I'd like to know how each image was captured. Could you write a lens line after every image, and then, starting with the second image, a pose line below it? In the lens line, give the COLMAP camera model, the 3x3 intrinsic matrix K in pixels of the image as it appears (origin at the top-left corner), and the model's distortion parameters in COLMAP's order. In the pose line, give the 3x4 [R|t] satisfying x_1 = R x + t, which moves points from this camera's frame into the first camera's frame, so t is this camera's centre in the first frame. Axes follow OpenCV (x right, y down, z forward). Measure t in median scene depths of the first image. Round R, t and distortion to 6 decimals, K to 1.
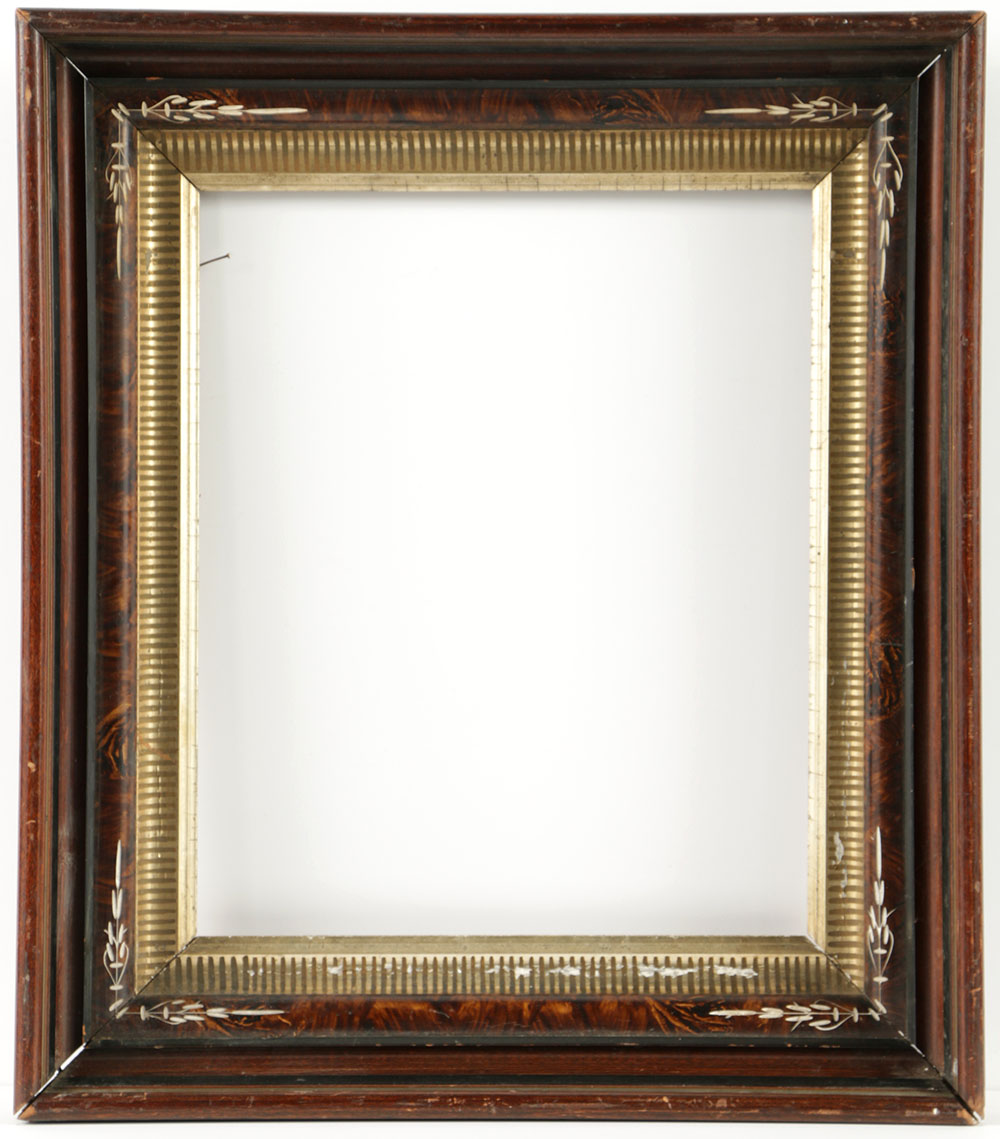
lens RADIAL K [[5295.0, 0, 500.0], [0, 5295.0, 569.5], [0, 0, 1]] dist [0.604695, 0.716287]
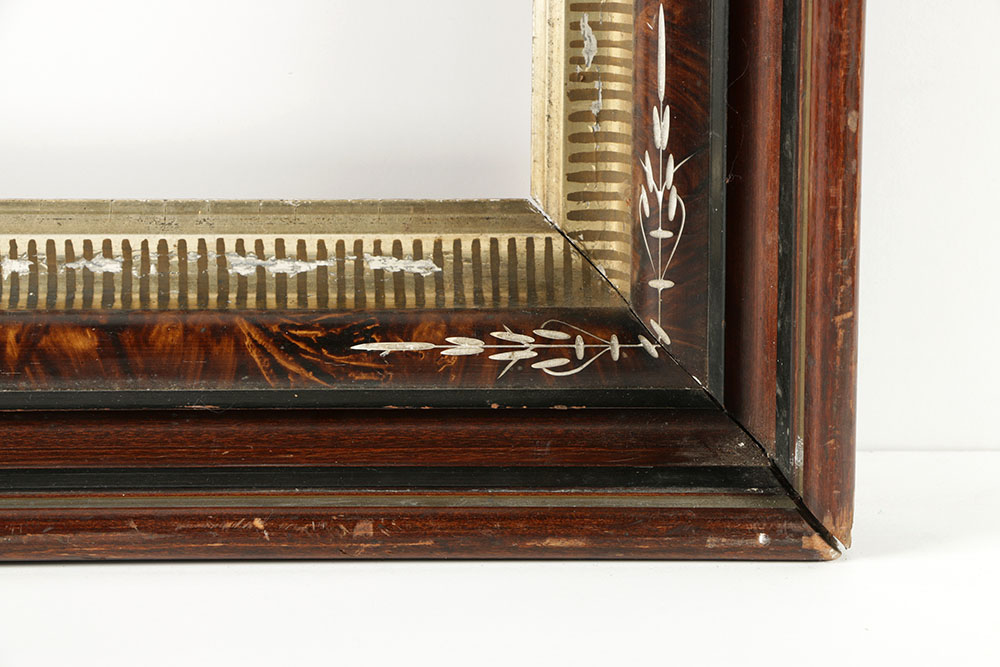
lens RADIAL K [[3219.0, 0, 500.0], [0, 3219.0, 333.5], [0, 0, 1]] dist [0.567653, -0.151729]
pose [[0.999473, -0.006699, 0.031747, 0.043683], [0.001350, 0.986190, 0.165610, 0.026605], [-0.032418, -0.165480, 0.985680, 0.664358]]
